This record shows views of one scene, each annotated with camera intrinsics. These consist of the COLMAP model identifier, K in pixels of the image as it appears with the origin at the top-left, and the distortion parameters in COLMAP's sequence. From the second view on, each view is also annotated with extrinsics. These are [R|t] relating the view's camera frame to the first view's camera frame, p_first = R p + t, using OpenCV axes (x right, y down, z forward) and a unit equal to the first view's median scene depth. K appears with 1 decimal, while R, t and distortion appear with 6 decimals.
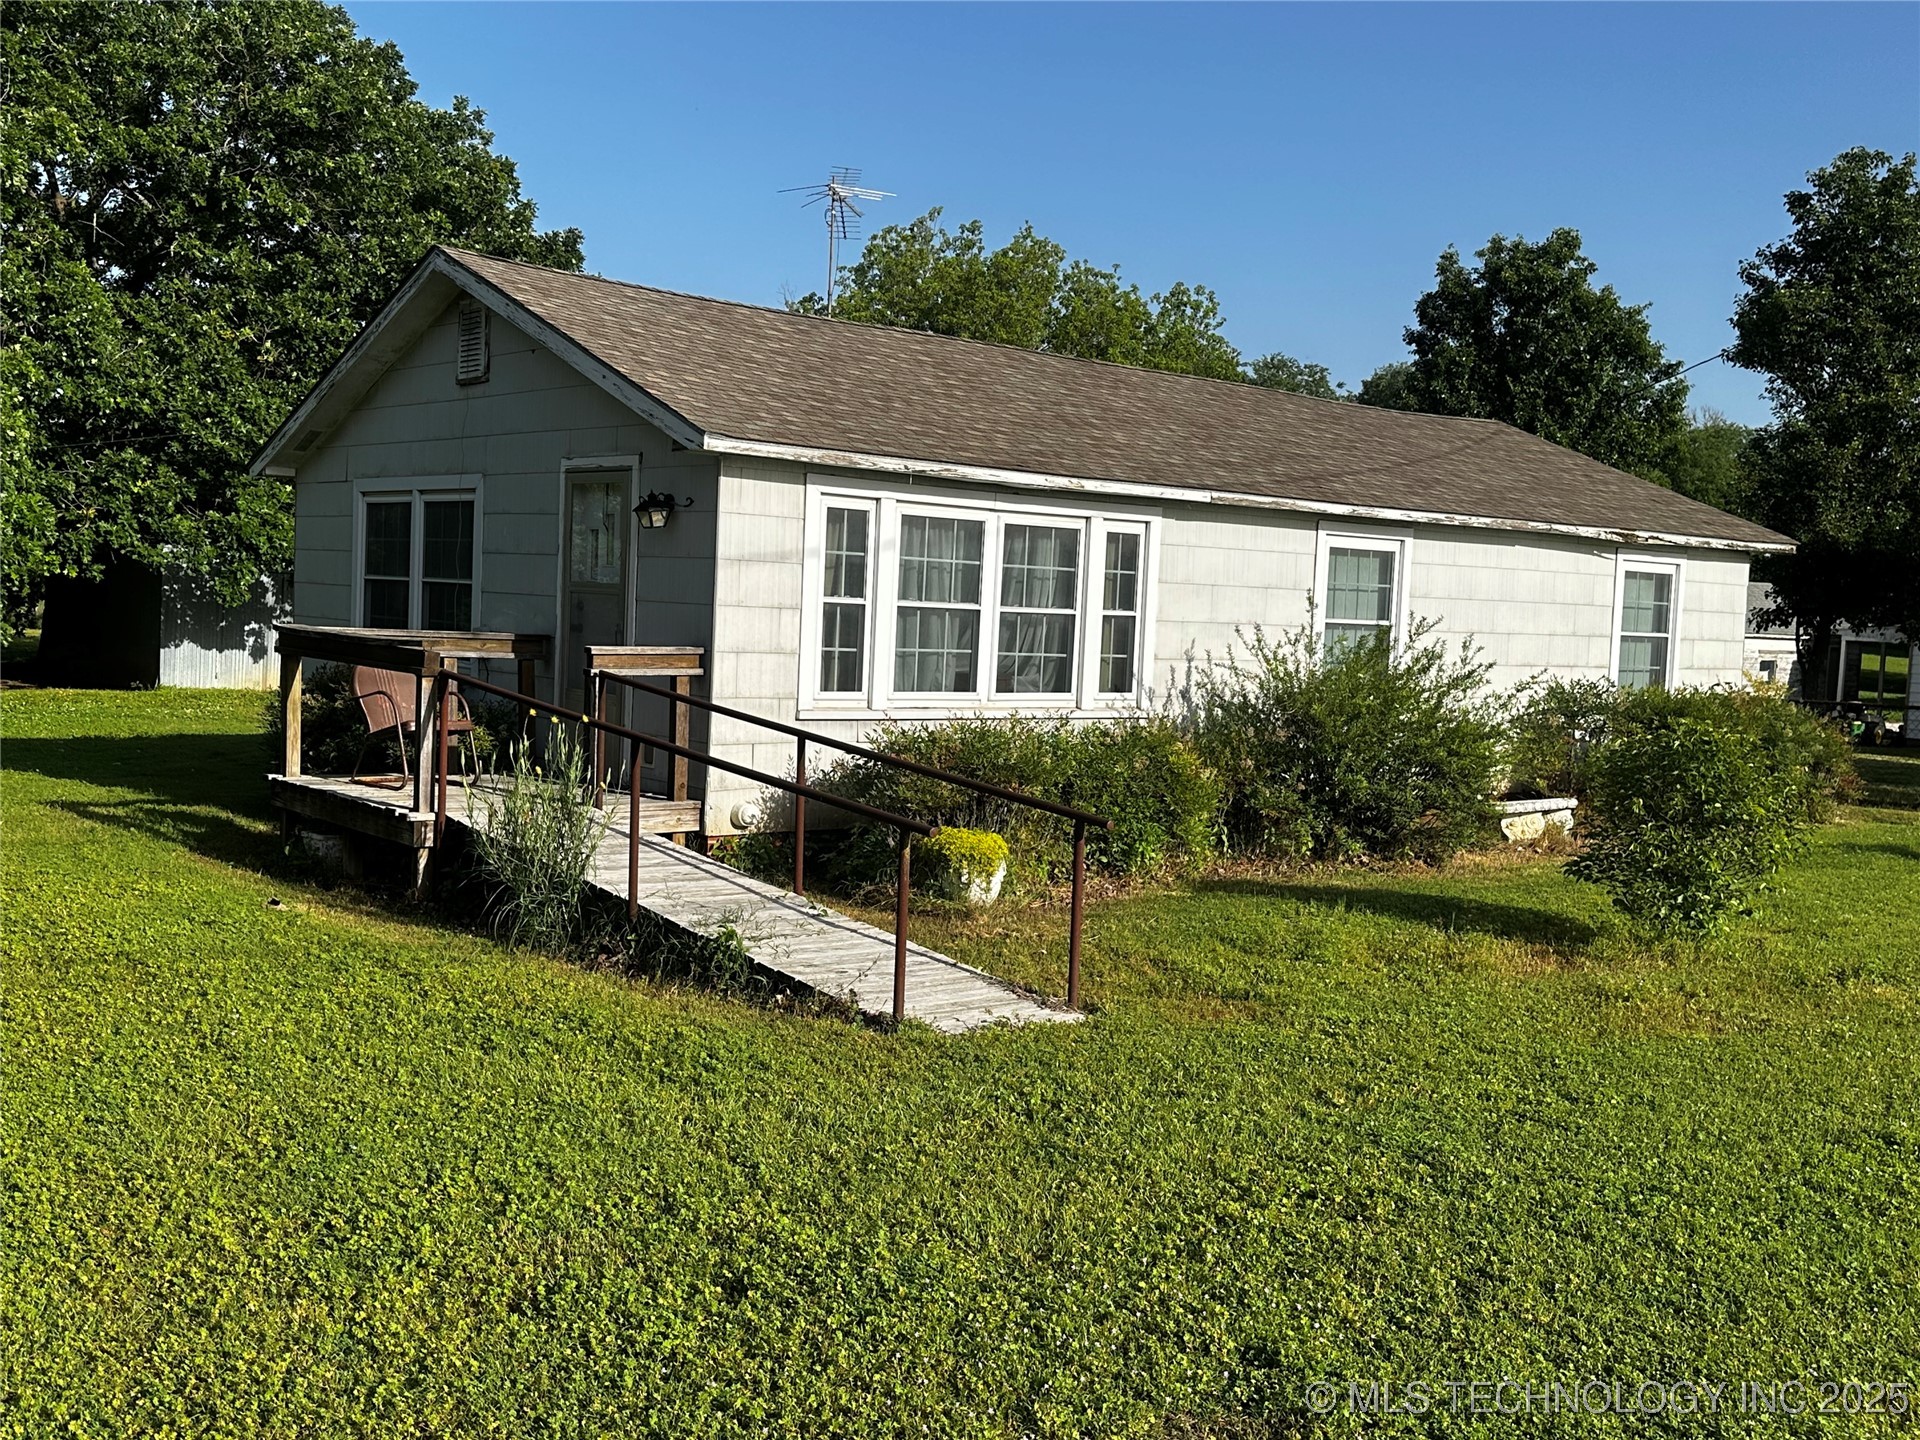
lens RADIAL K [[1913.4, 0, 958.8], [0, 1913.4, 730.9], [0, 0, 1]] dist [0.078621, 0.000000]
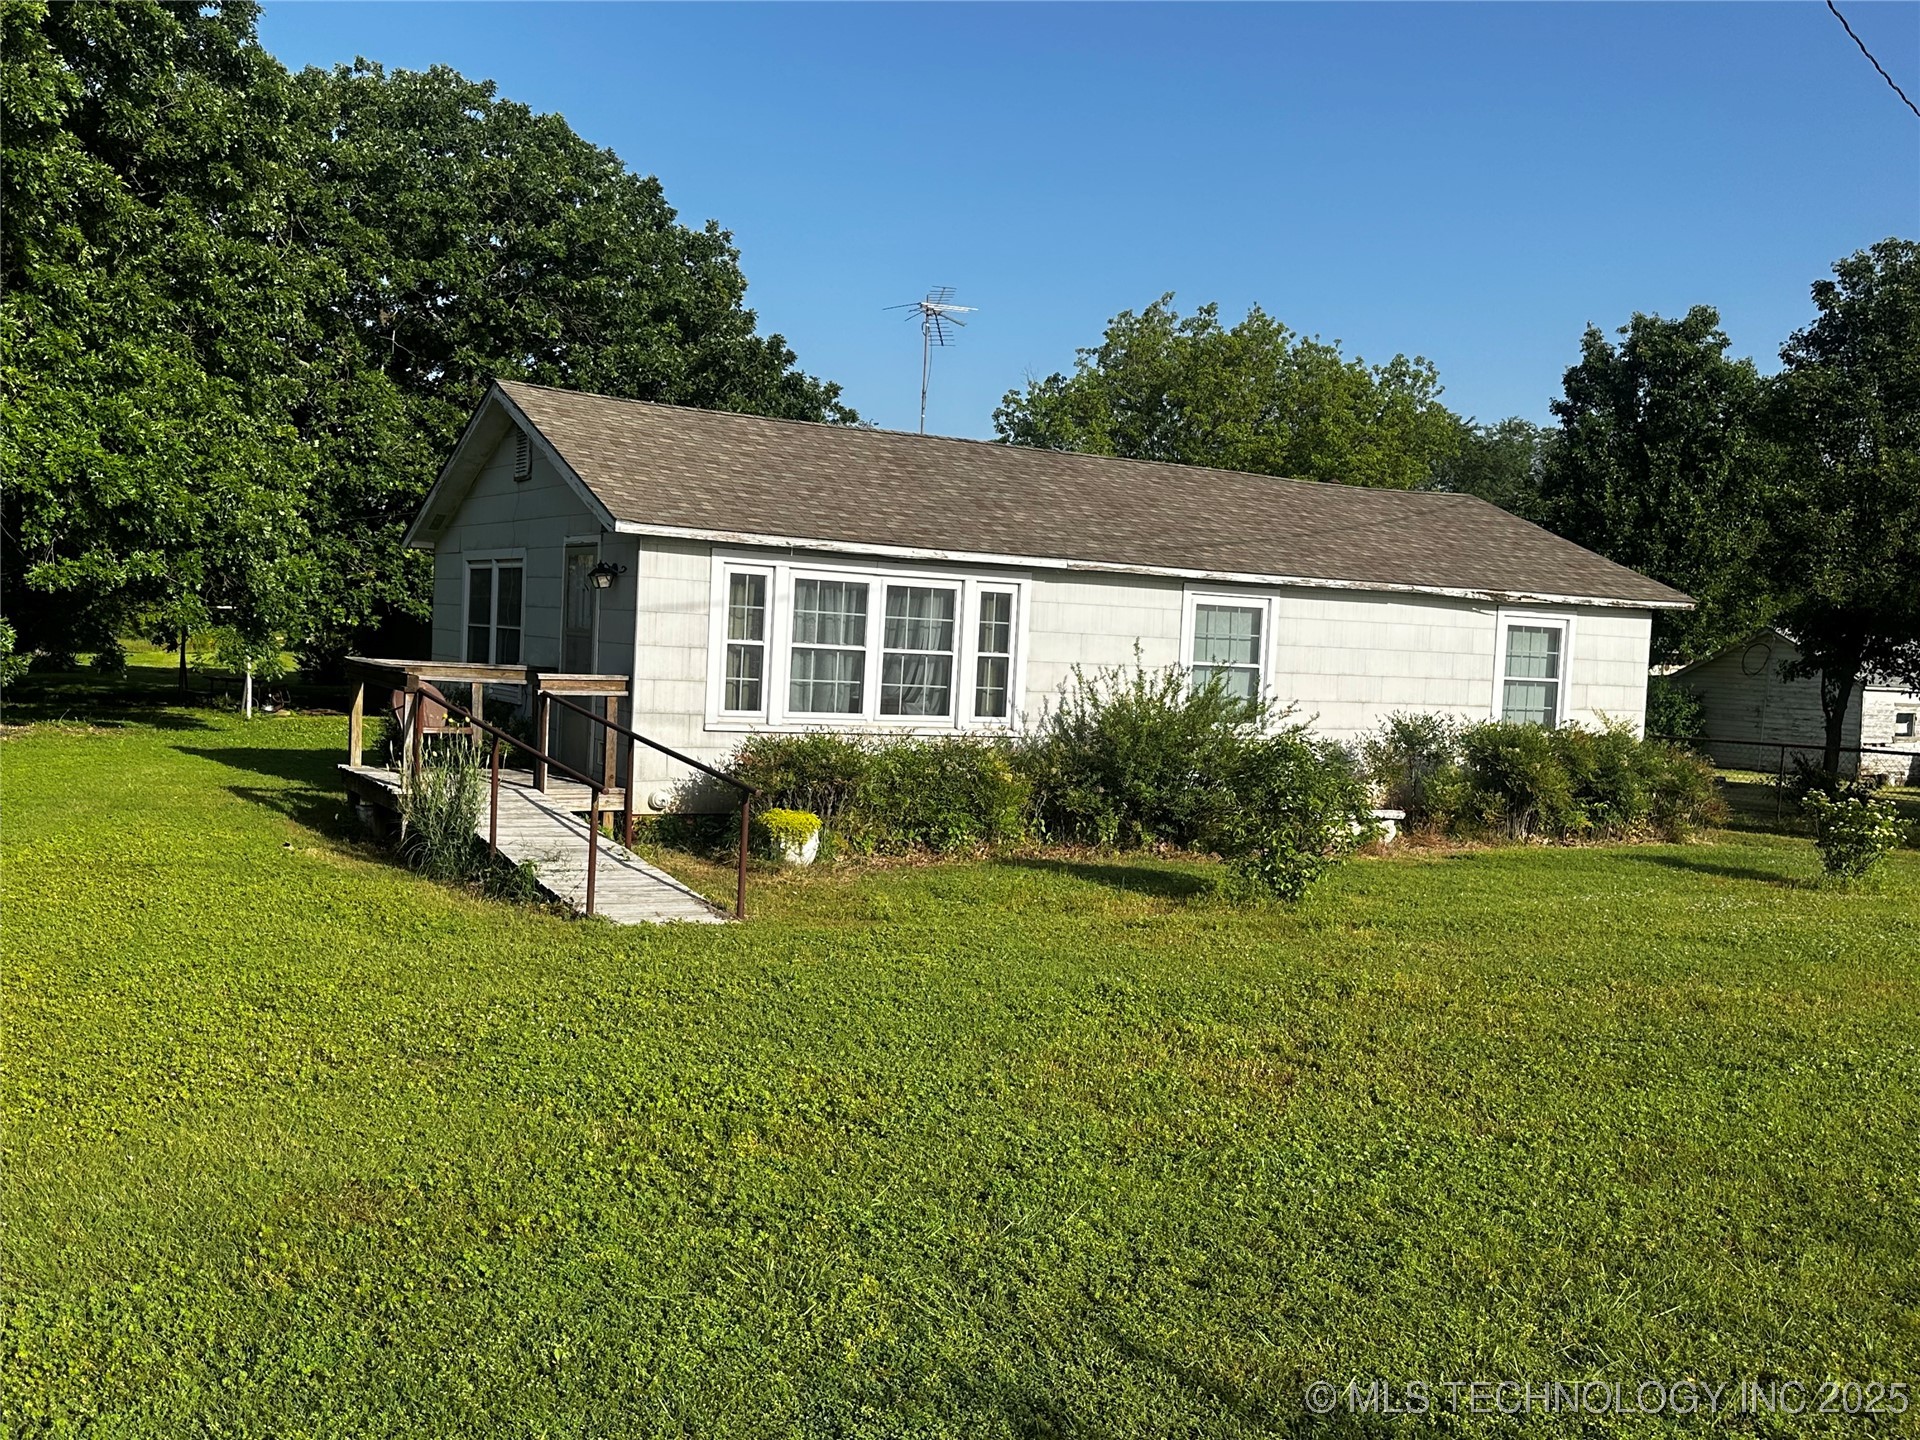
lens RADIAL K [[1796.4, 0, 957.5], [0, 1796.4, 715.3], [0, 0, 1]] dist [0.106278, 0.000000]
pose [[0.987466, 0.012564, -0.157333, 0.211746], [-0.017703, 0.999353, -0.031302, 0.014555], [0.156838, 0.033695, 0.987049, -0.161198]]
